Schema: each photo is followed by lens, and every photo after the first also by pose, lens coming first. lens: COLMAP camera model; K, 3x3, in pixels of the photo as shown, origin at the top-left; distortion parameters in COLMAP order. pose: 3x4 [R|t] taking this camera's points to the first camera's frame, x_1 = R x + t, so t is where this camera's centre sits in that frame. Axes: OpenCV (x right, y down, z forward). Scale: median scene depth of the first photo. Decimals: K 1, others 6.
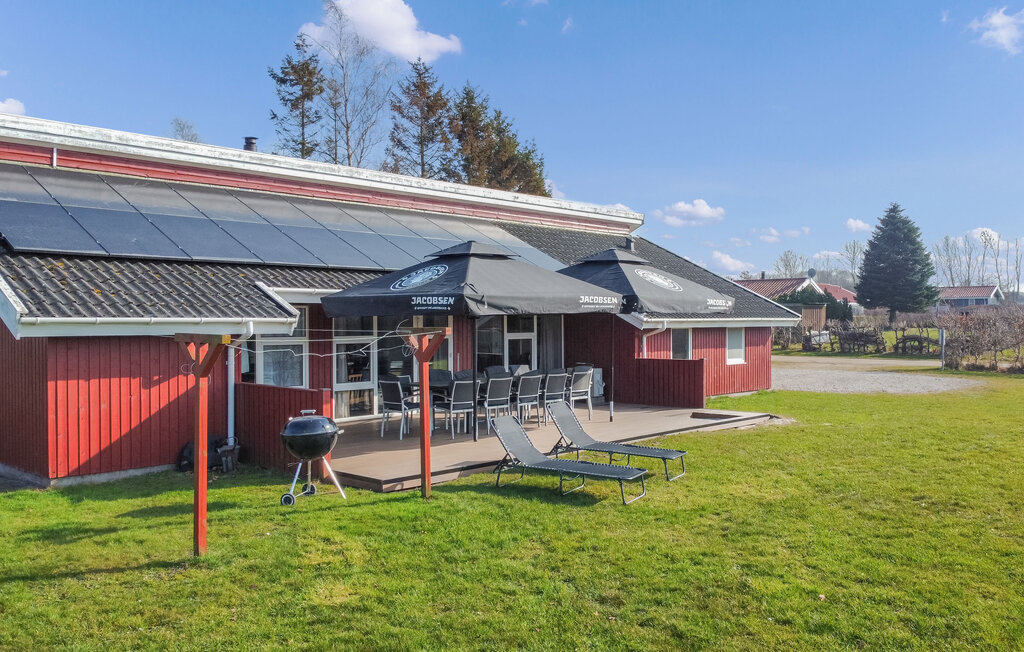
lens RADIAL K [[831.4, 0, 511.4], [0, 831.4, 356.5], [0, 0, 1]] dist [-0.002859, 0.000360]
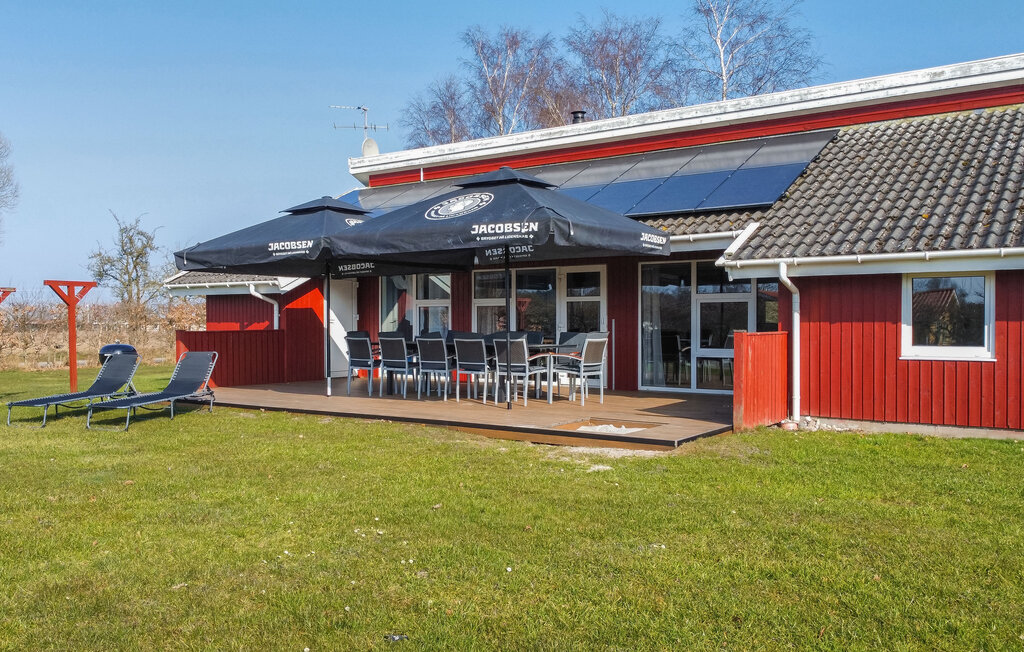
lens RADIAL K [[879.7, 0, 512.0], [0, 879.7, 326.0], [0, 0, 1]] dist [0.044190, -0.007118]
pose [[0.150558, 0.004368, -0.988592, 0.782088], [-0.040712, 0.999169, -0.001785, 0.007980], [0.987763, 0.040517, 0.150611, 0.786173]]
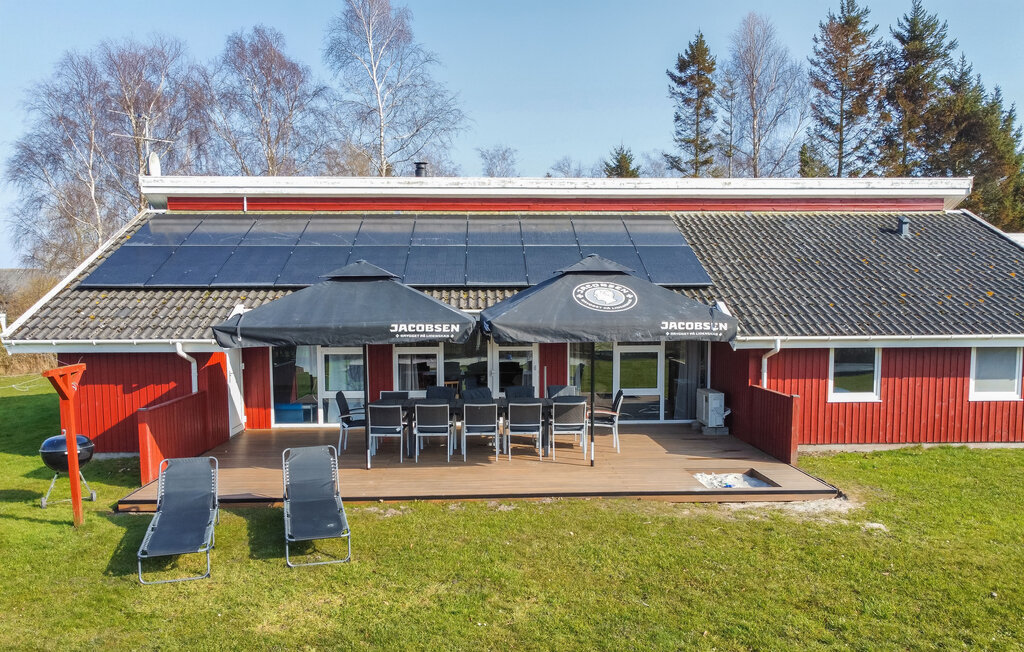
lens RADIAL K [[774.5, 0, 540.0], [0, 774.5, 331.1], [0, 0, 1]] dist [0.027981, -0.002461]
pose [[0.733163, 0.028579, -0.679452, 0.533616], [-0.029164, 0.999519, 0.010573, -0.055198], [0.679427, 0.012064, 0.733644, 0.348586]]
